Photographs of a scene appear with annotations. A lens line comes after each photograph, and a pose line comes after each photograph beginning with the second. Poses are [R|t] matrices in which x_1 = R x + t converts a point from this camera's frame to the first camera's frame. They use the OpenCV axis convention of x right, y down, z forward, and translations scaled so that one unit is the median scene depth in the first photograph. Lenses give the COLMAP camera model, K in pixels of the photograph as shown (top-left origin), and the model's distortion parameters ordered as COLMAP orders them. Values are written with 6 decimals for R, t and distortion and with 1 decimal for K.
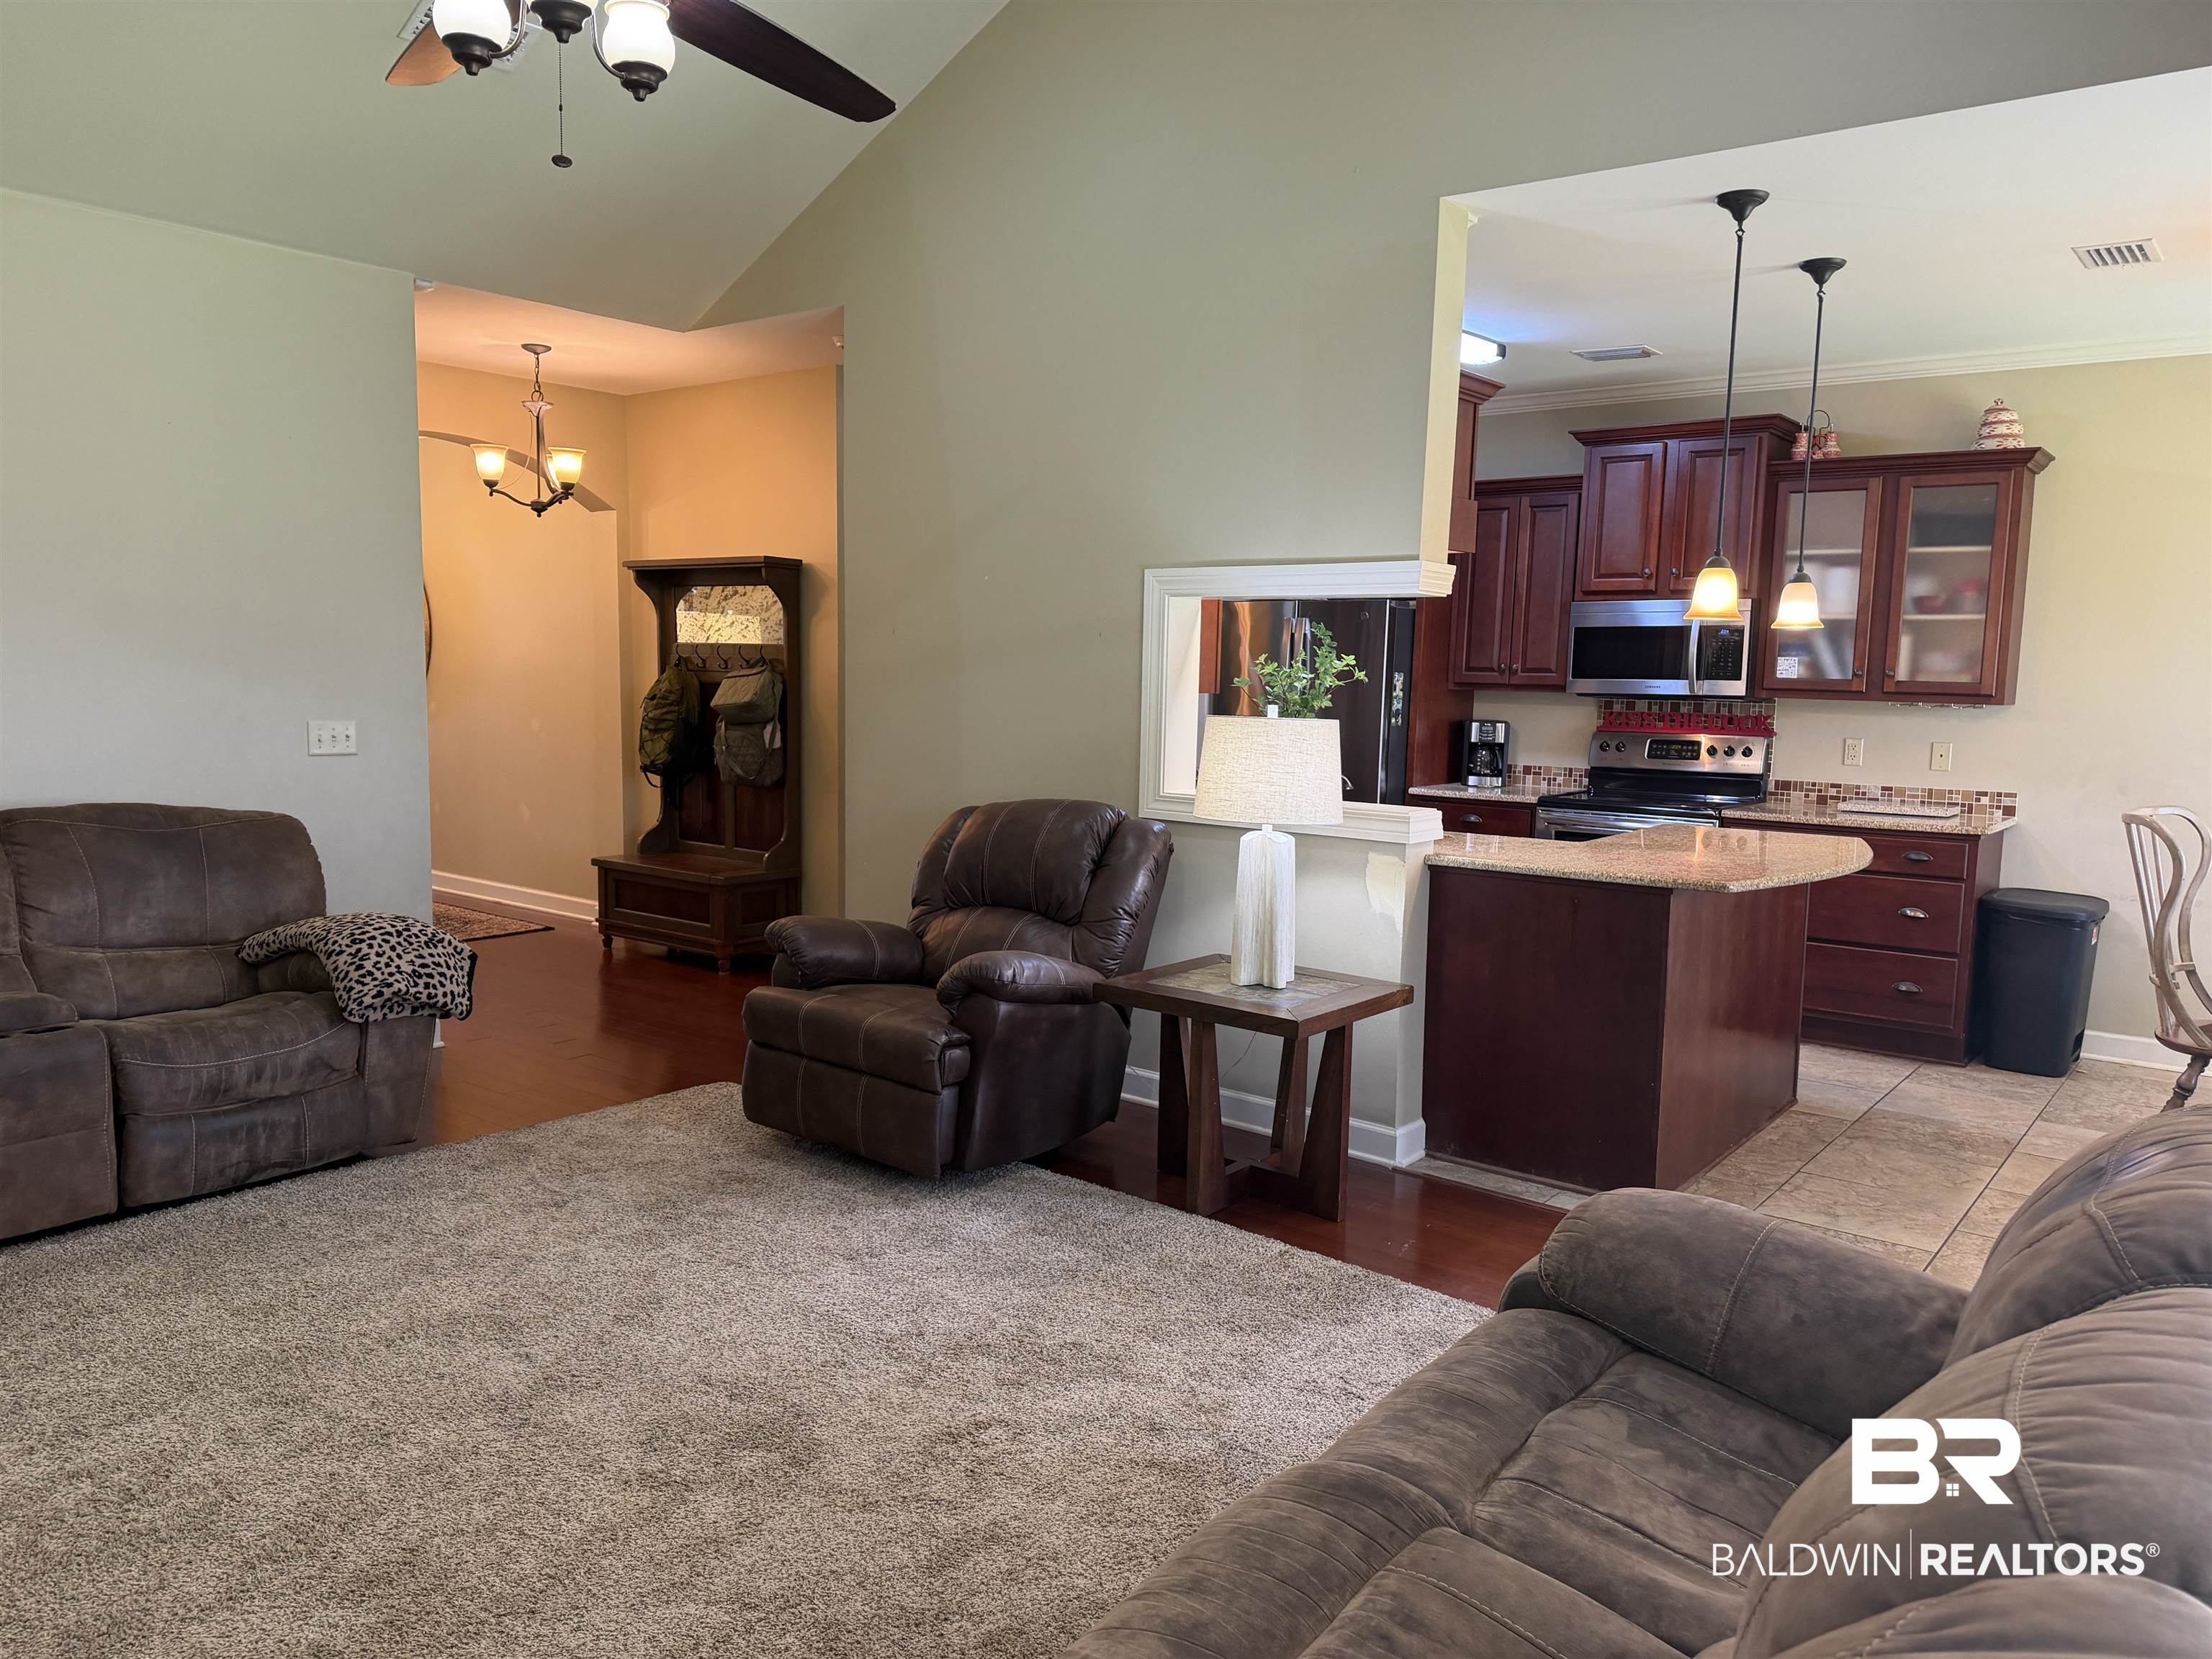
lens RADIAL K [[1560.9, 0, 1069.9], [0, 1560.9, 862.2], [0, 0, 1]] dist [0.080569, -0.097881]
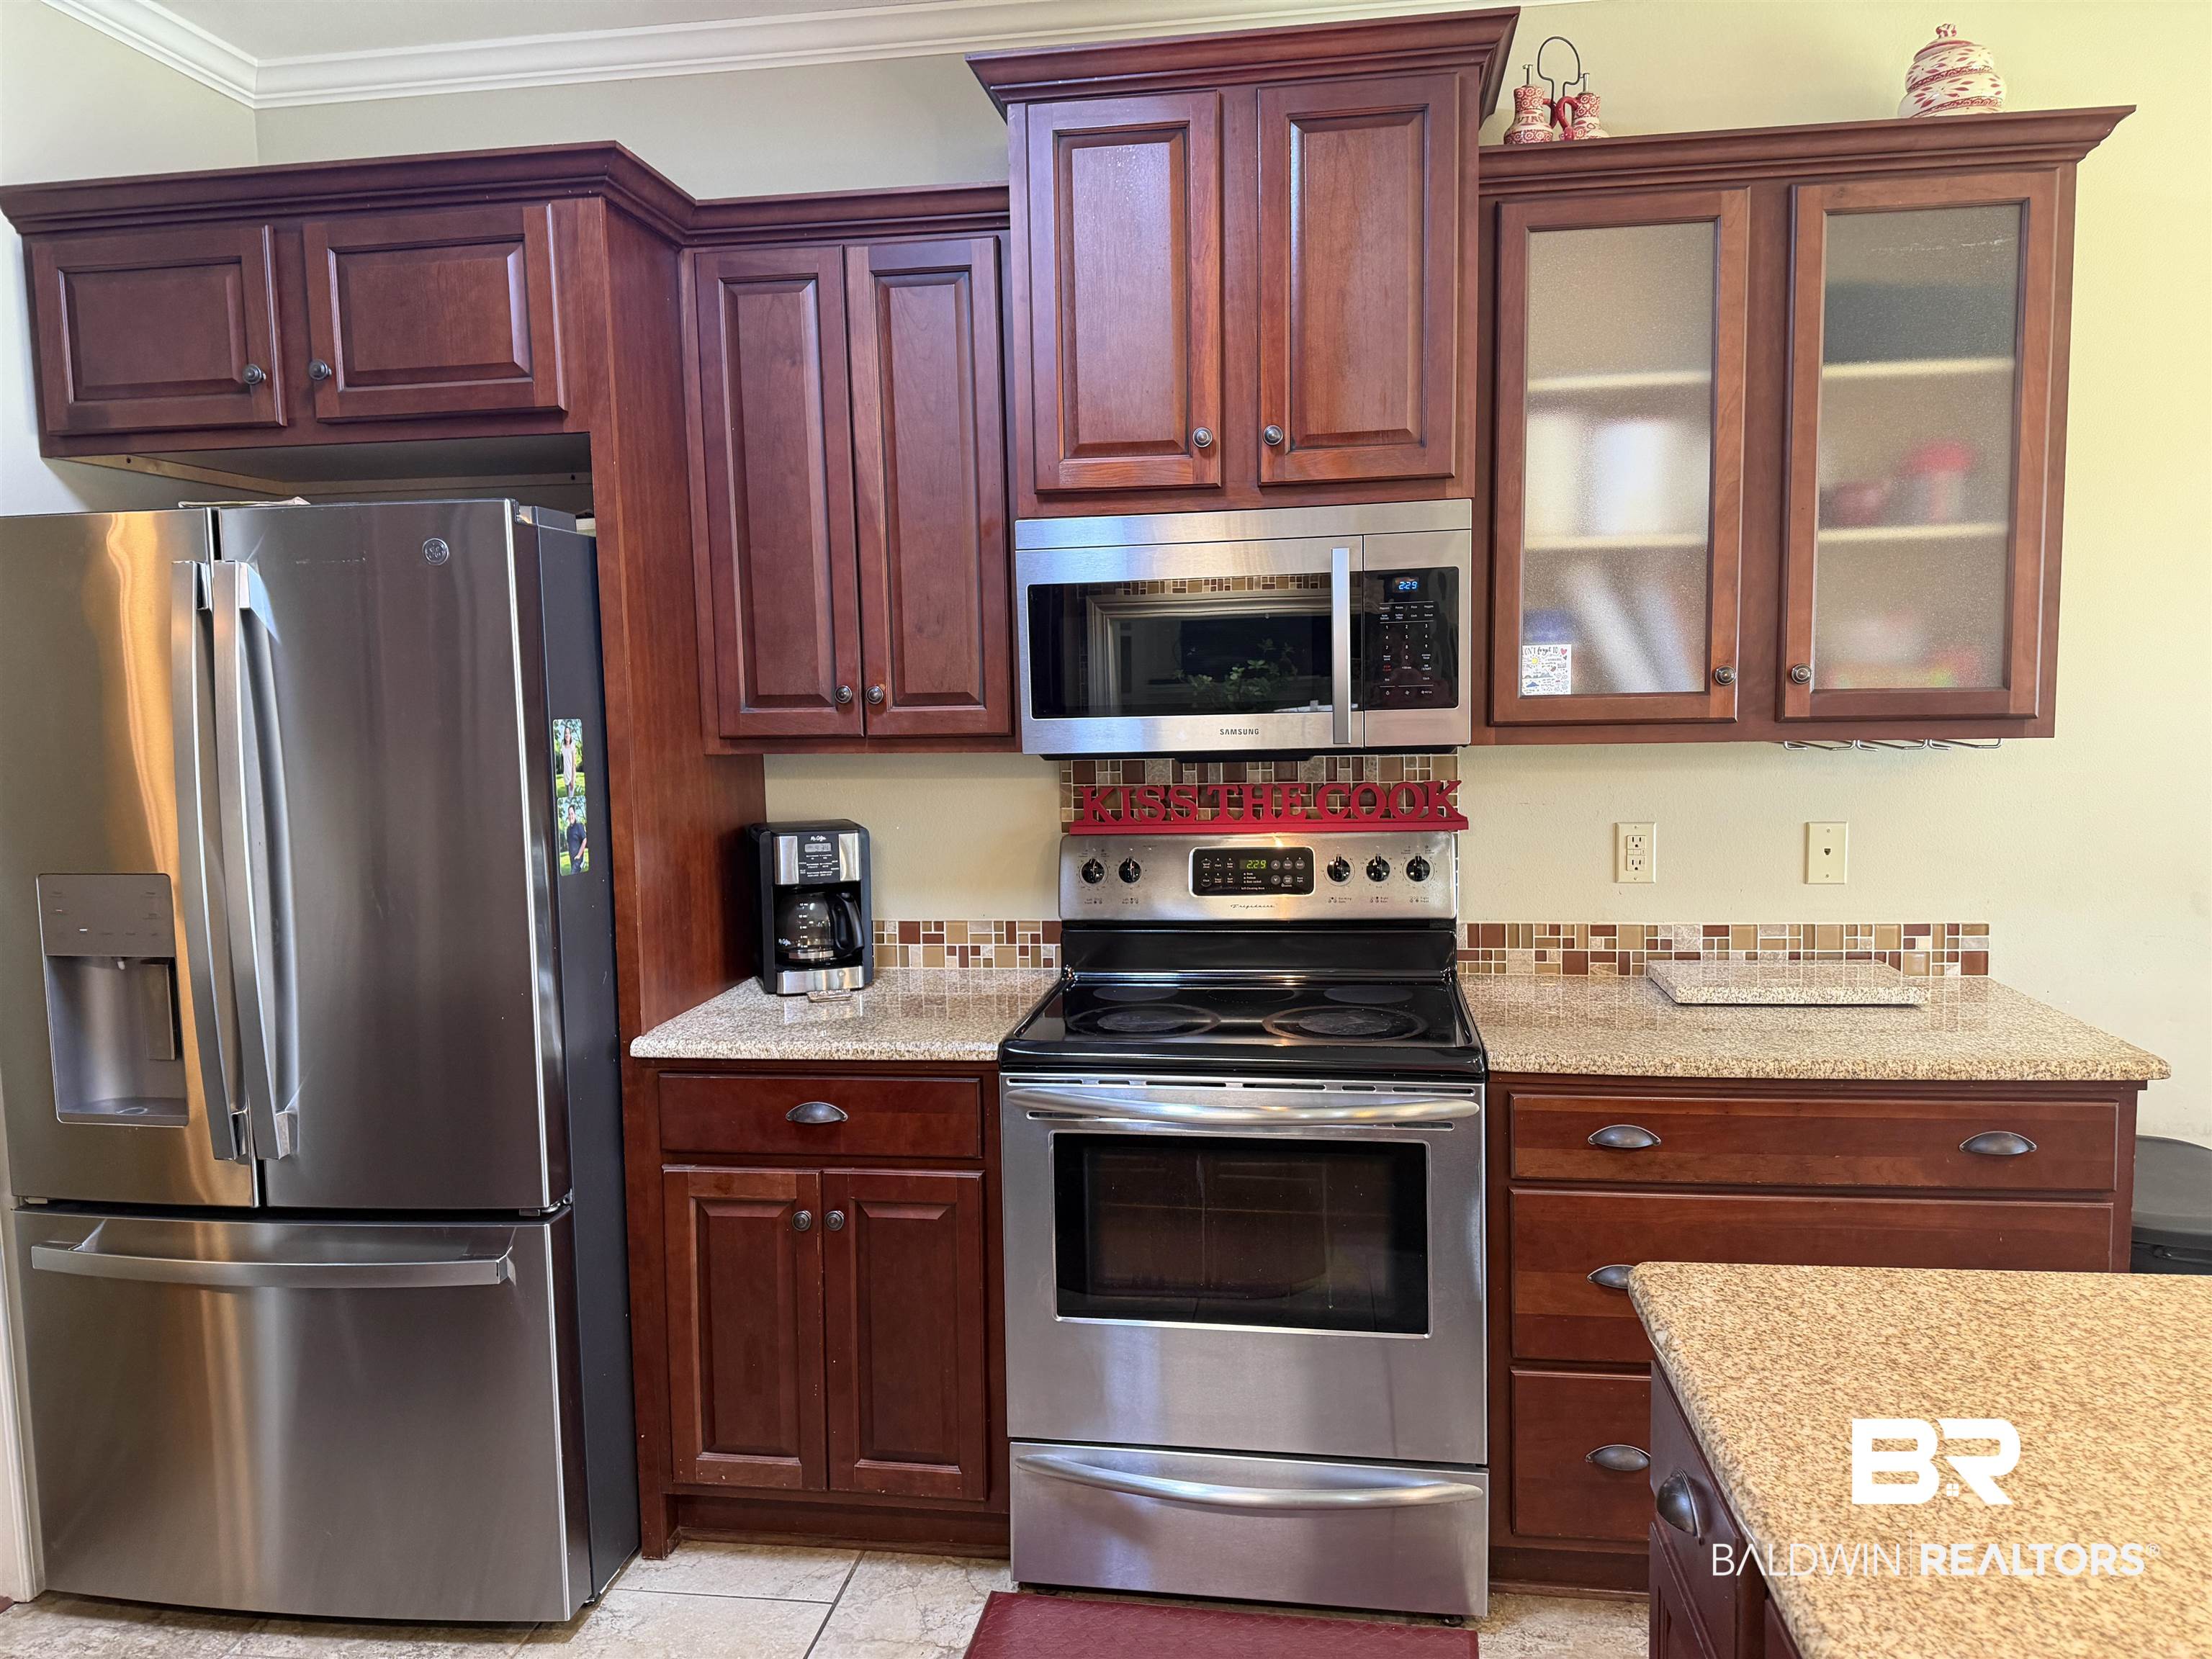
lens RADIAL K [[1560.9, 0, 1120.4], [0, 1560.9, 819.6], [0, 0, 1]] dist [0.080569, -0.097881]
pose [[0.854574, -0.085954, 0.512167, 0.150373], [0.104393, 0.994509, -0.007282, -0.093792], [-0.508729, 0.059690, 0.858855, 0.717375]]
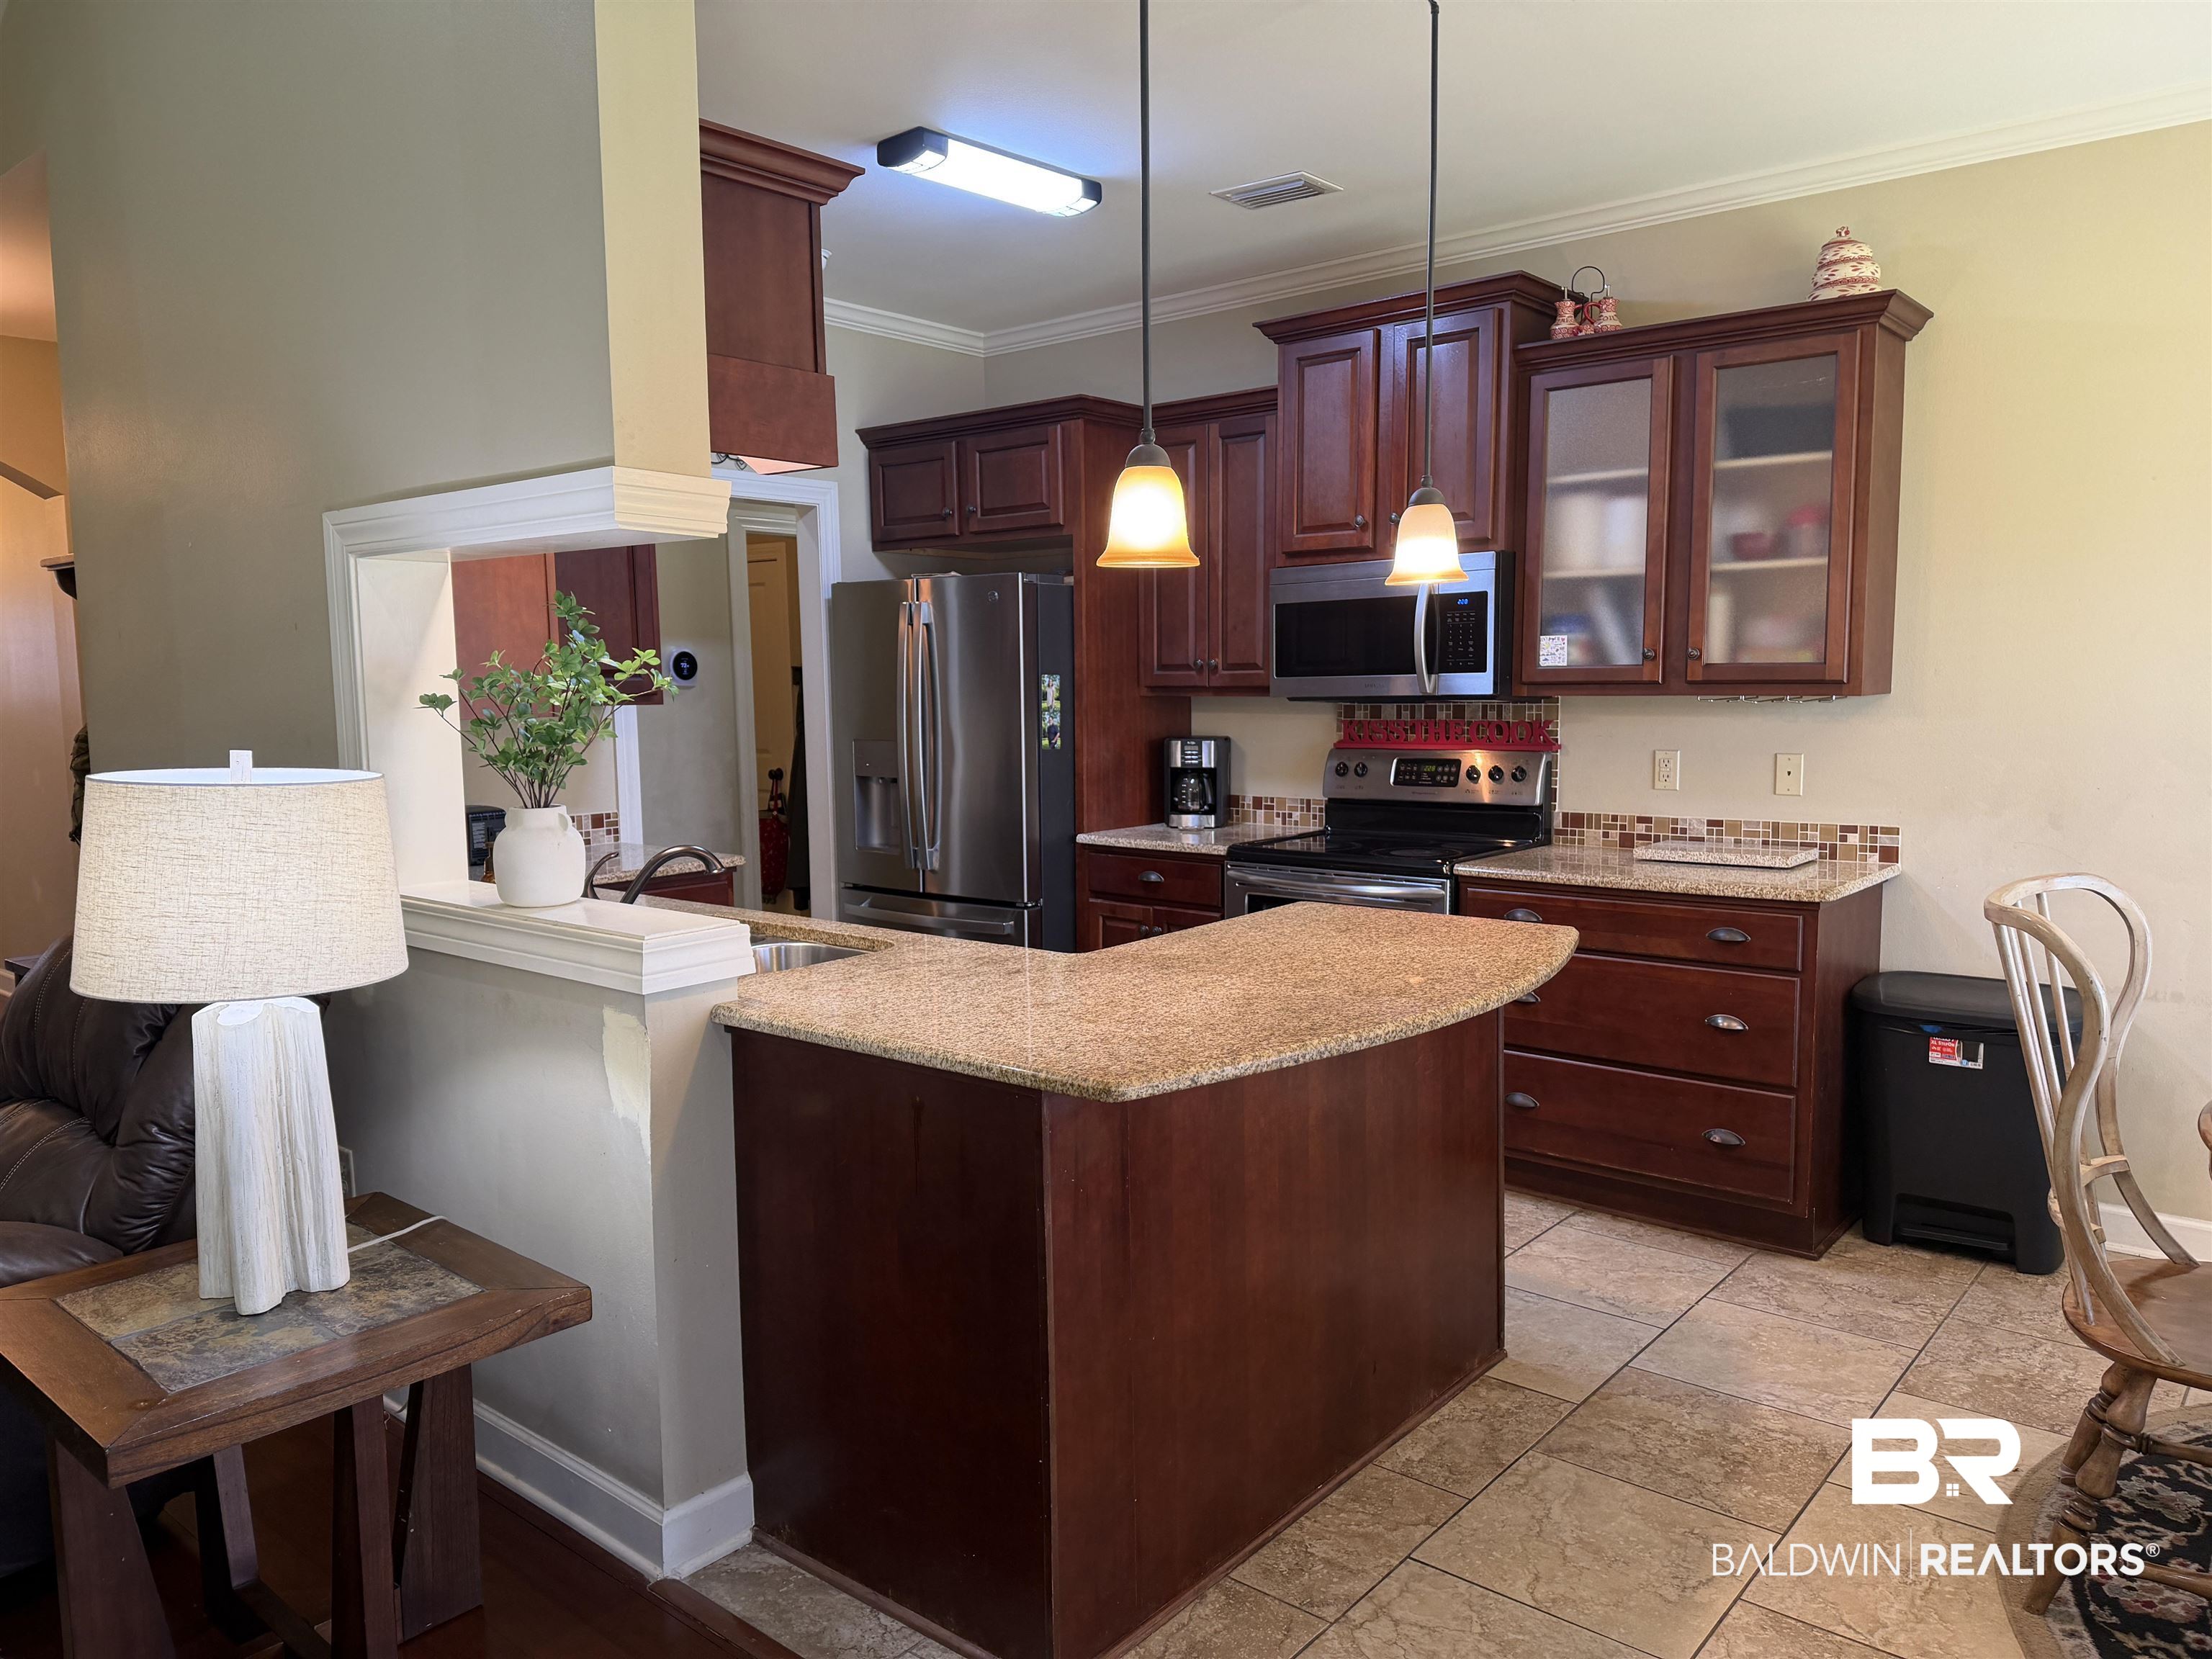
lens RADIAL K [[1560.9, 0, 1067.8], [0, 1560.9, 859.3], [0, 0, 1]] dist [0.080569, -0.097881]
pose [[0.998942, -0.030008, -0.034838, 0.267634], [0.029723, 0.999520, -0.008691, -0.034086], [0.035082, 0.007647, 0.999355, 0.321564]]
